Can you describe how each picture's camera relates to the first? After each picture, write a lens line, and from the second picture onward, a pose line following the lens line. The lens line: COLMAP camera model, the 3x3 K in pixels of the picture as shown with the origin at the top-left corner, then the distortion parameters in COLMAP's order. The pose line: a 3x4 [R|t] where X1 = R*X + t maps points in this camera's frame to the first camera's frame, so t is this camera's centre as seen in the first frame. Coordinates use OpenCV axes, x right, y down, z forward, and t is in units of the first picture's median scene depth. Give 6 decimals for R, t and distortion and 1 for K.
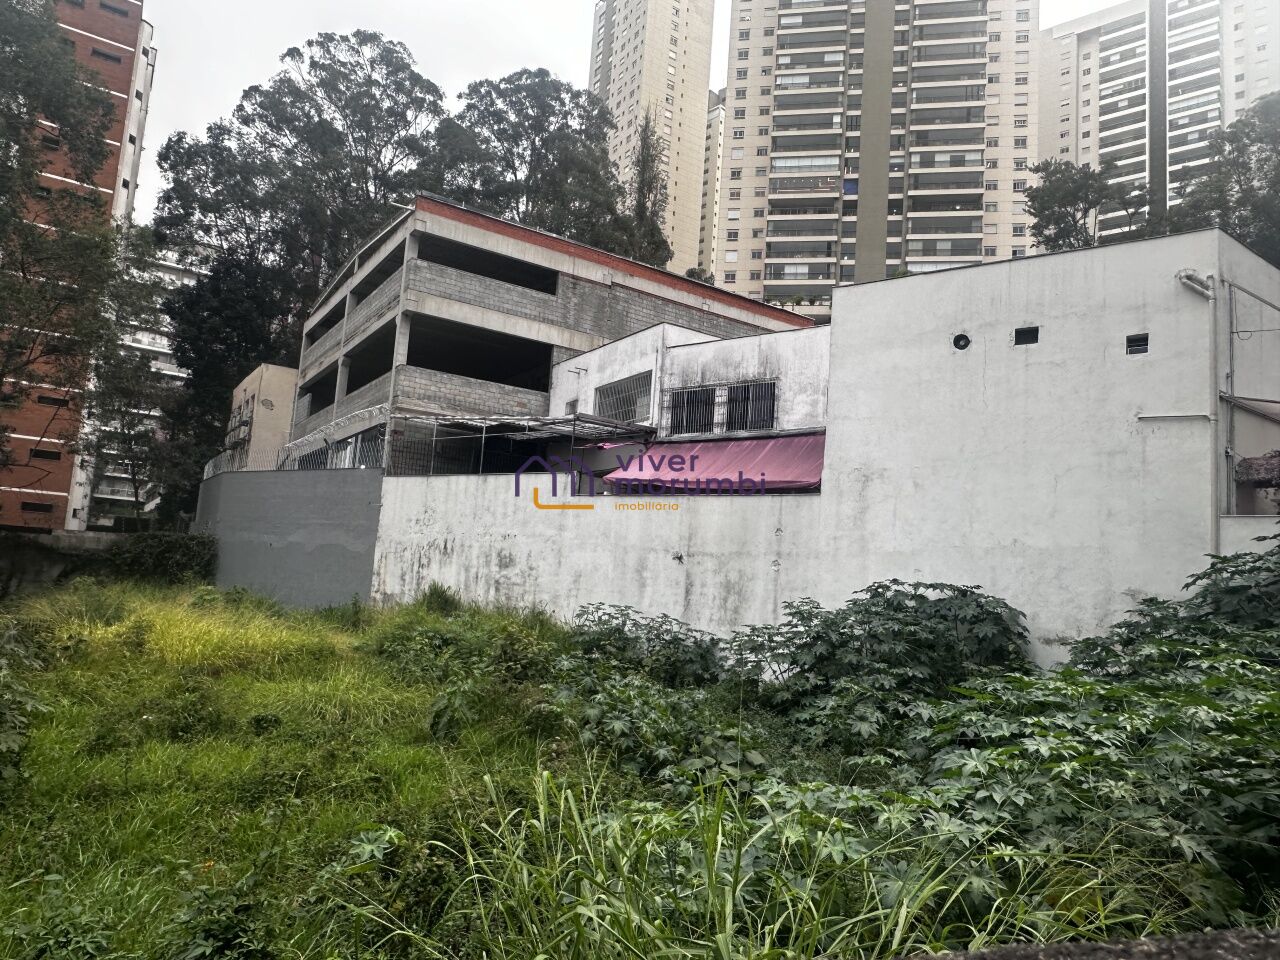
lens RADIAL K [[839.7, 0, 634.1], [0, 839.7, 488.9], [0, 0, 1]] dist [-0.005942, 0.001945]
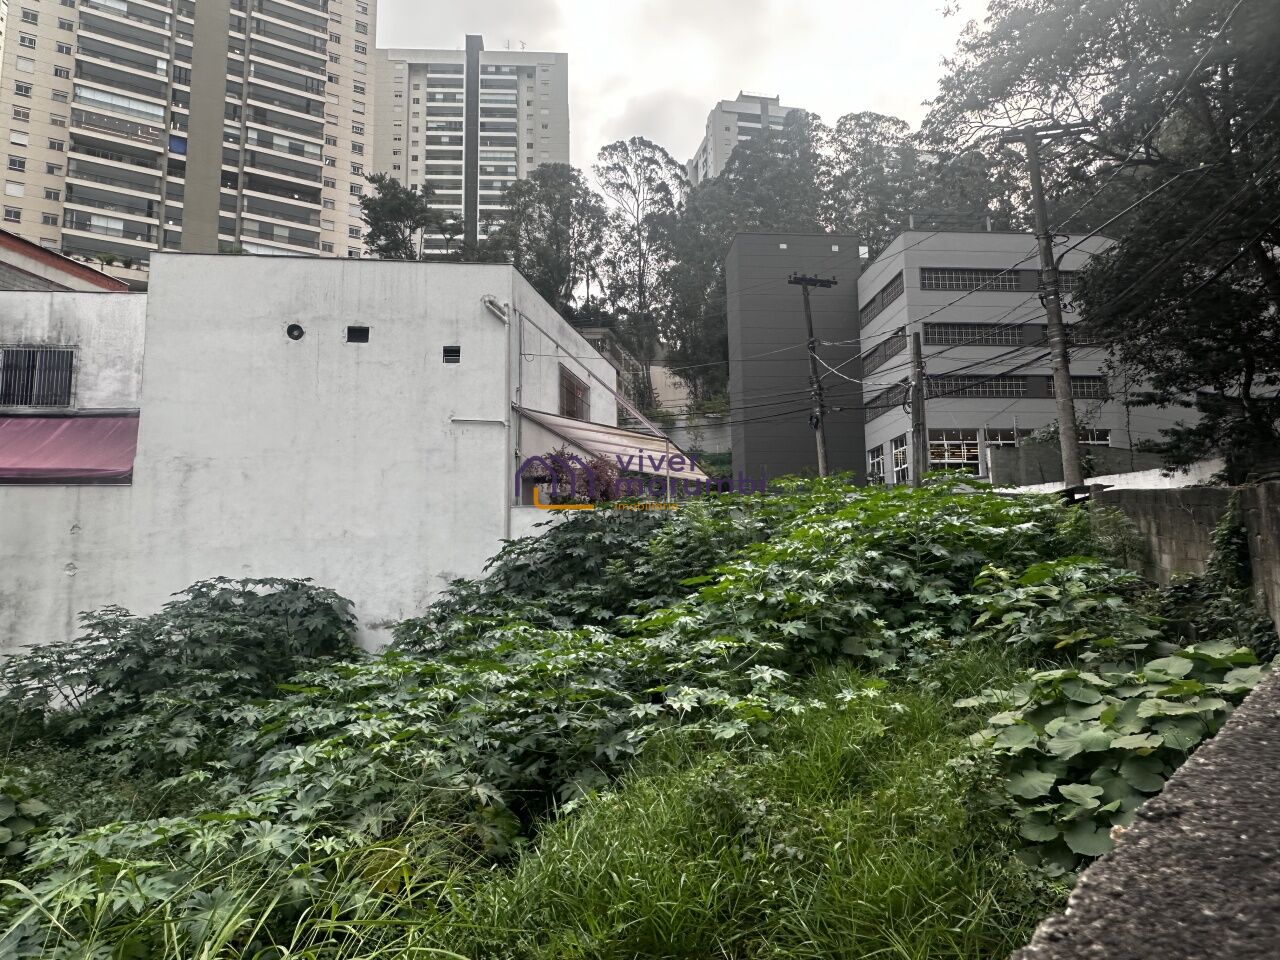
lens RADIAL K [[839.7, 0, 631.9], [0, 839.7, 486.8], [0, 0, 1]] dist [-0.005942, 0.001945]
pose [[0.730391, 0.006761, 0.682995, 0.004381], [-0.012213, 0.999920, 0.003162, -0.000715], [-0.682920, -0.010651, 0.730416, 0.004276]]
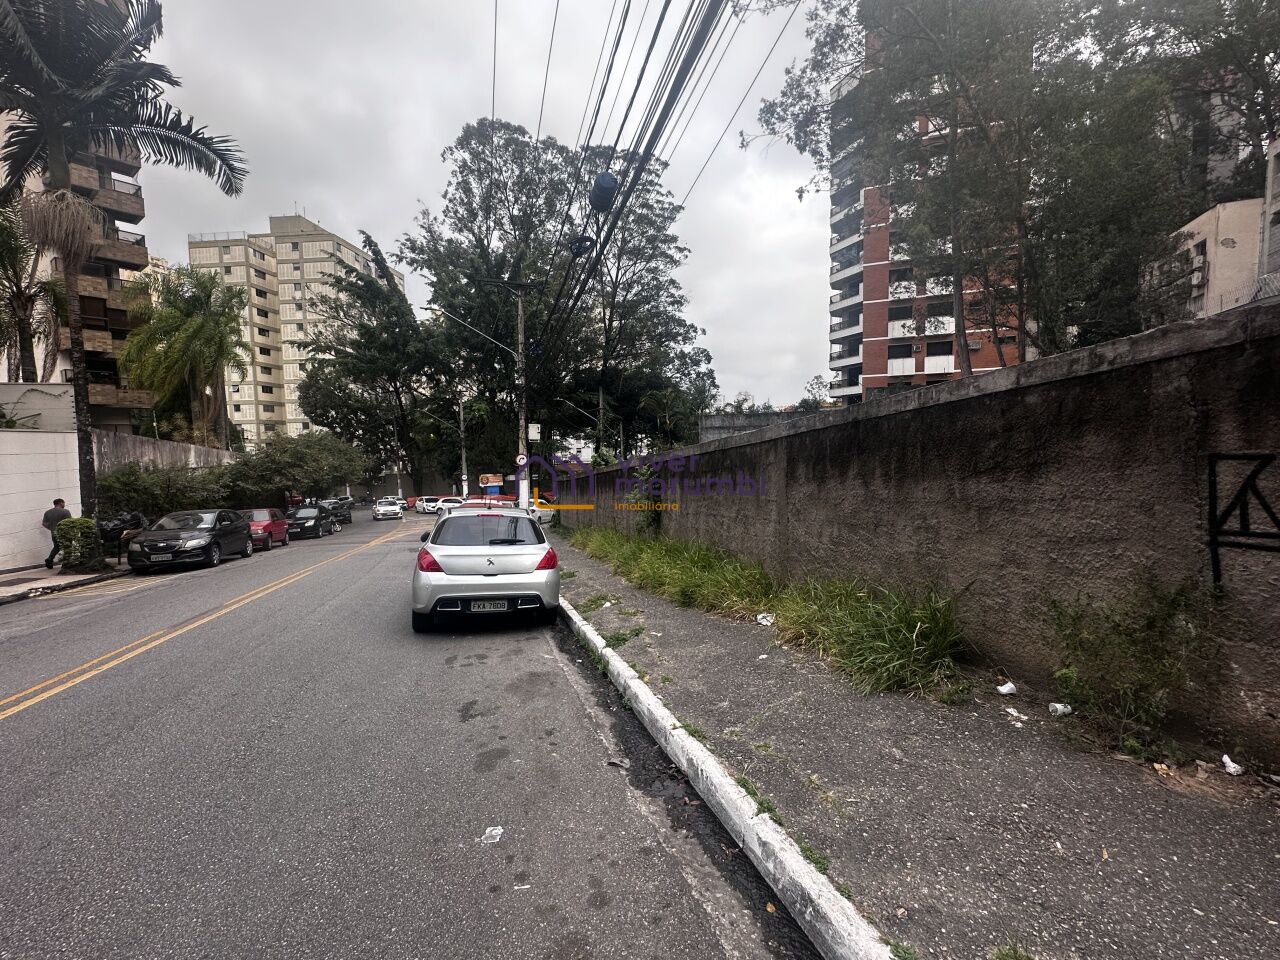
lens RADIAL K [[552.2, 0, 641.0], [0, 552.2, 480.8], [0, 0, 1]] dist [-0.005278, 0.001465]
pose [[0.553252, -0.020653, -0.832758, -0.454418], [0.152576, 0.985293, 0.076930, 0.039273], [0.818921, -0.169621, 0.548267, -0.004532]]
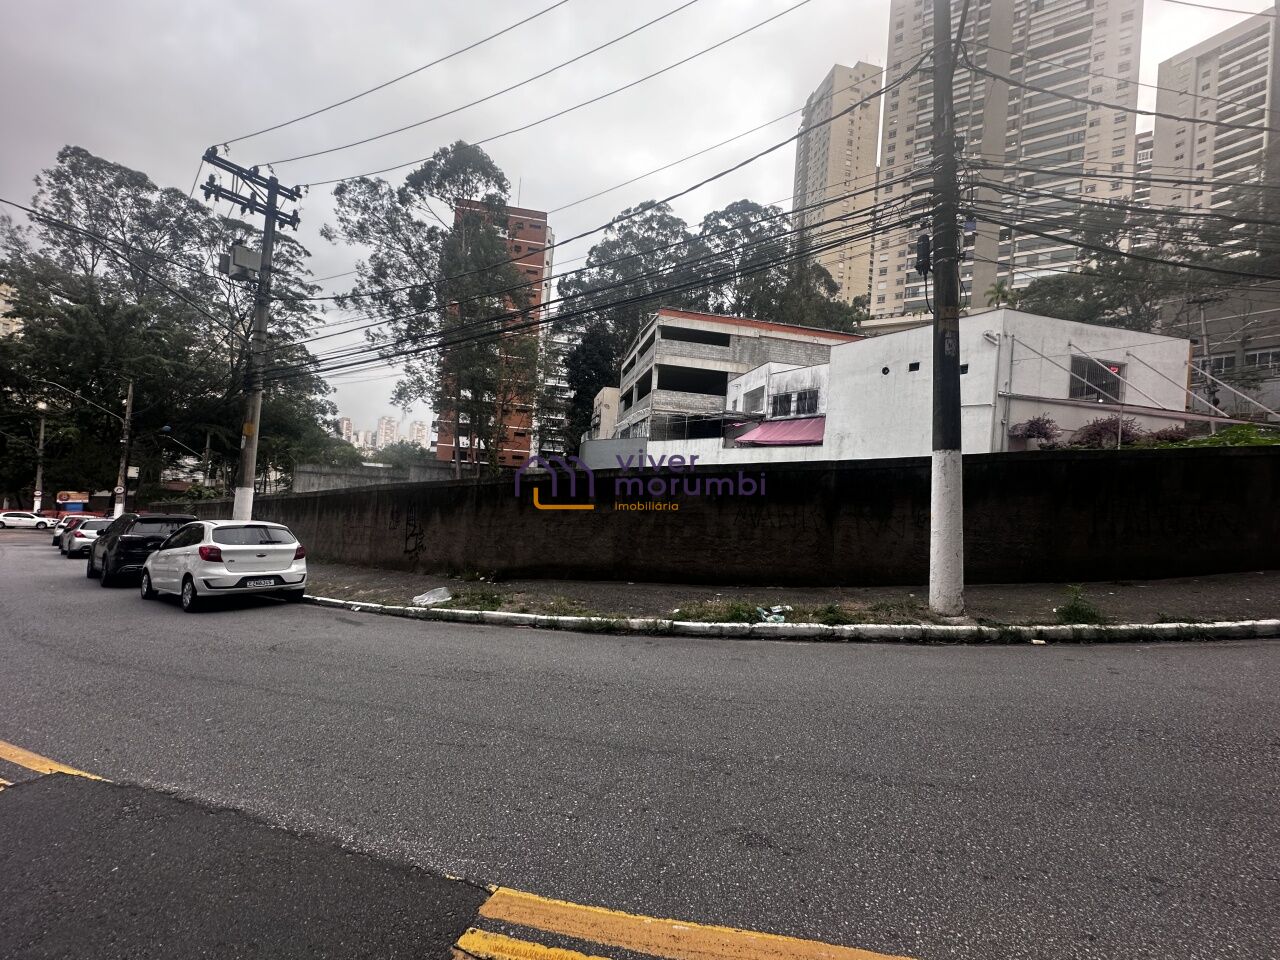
lens RADIAL K [[509.4, 0, 640.9], [0, 509.4, 478.7], [0, 0, 1]] dist [-0.004151, 0.000436]
pose [[0.926696, -0.005803, -0.375767, 0.201622], [0.036020, 0.996649, 0.073439, -0.015900], [0.374082, -0.081590, 0.923800, -0.275131]]
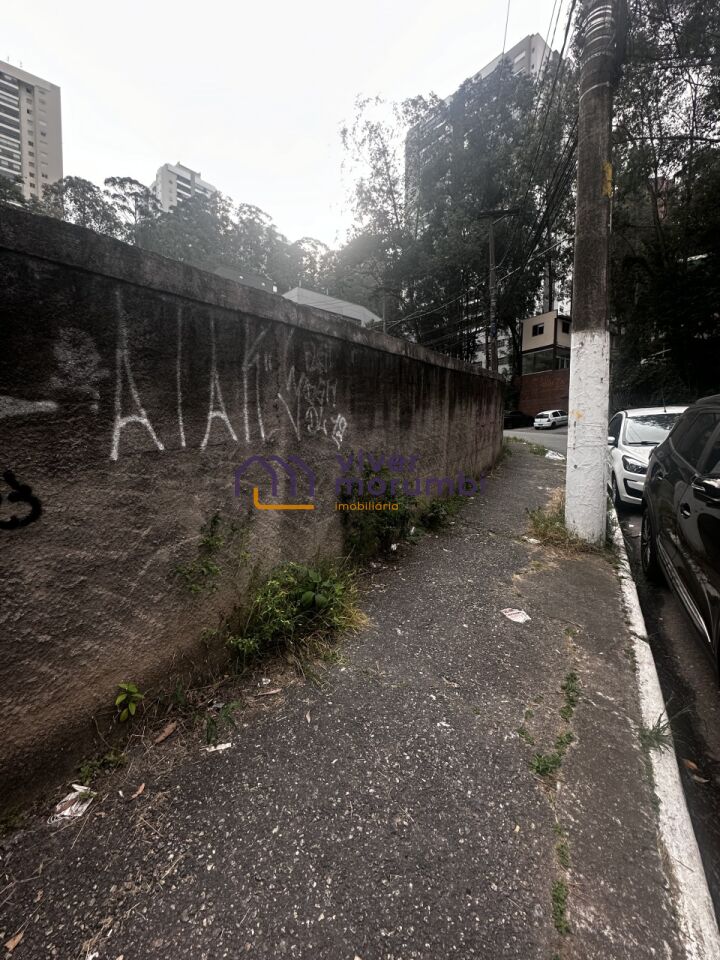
lens RADIAL K [[414.2, 0, 360.4], [0, 414.2, 479.3], [0, 0, 1]] dist [-0.005278, 0.001465]
pose [[0.212829, -0.134549, 0.967781, -0.451012], [-0.109733, 0.980916, 0.160507, 0.047581], [-0.970908, -0.140358, 0.194003, 0.046209]]
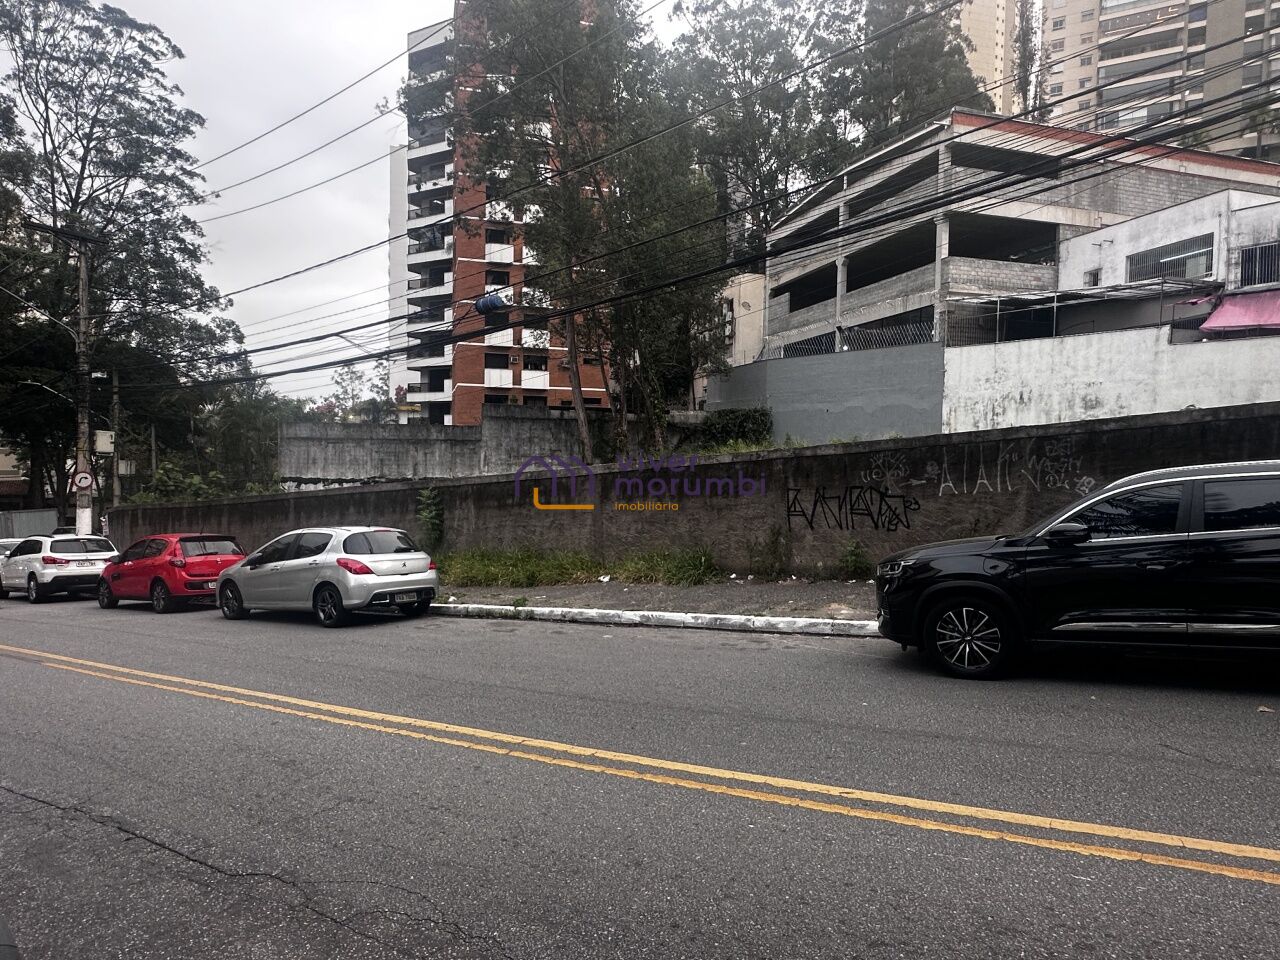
lens RADIAL K [[763.6, 0, 639.3], [0, 763.6, 481.4], [0, 0, 1]] dist [-0.002854, -0.000109]
pose [[0.955814, -0.043985, -0.290661, -0.435035], [0.084995, 0.987864, 0.130006, -0.005293], [0.281415, -0.148966, 0.947953, -0.274230]]
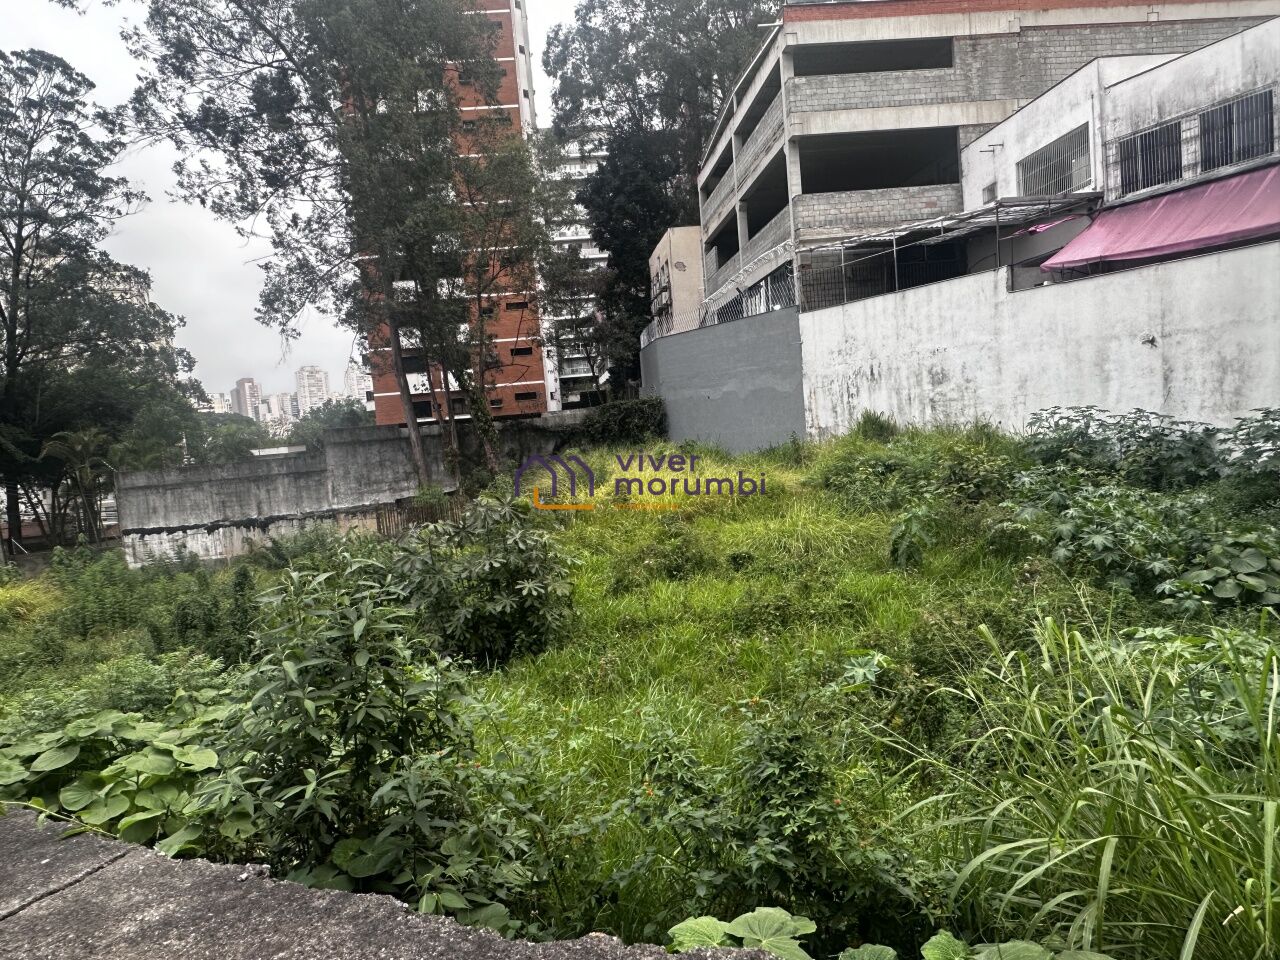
lens RADIAL K [[839.7, 0, 633.4], [0, 839.7, 487.0], [0, 0, 1]] dist [-0.005942, 0.001945]
pose [[0.868566, -0.101737, -0.485018, -0.004065], [0.198451, 0.968206, 0.152295, -0.006663], [0.454104, -0.228530, 0.861141, -0.005085]]
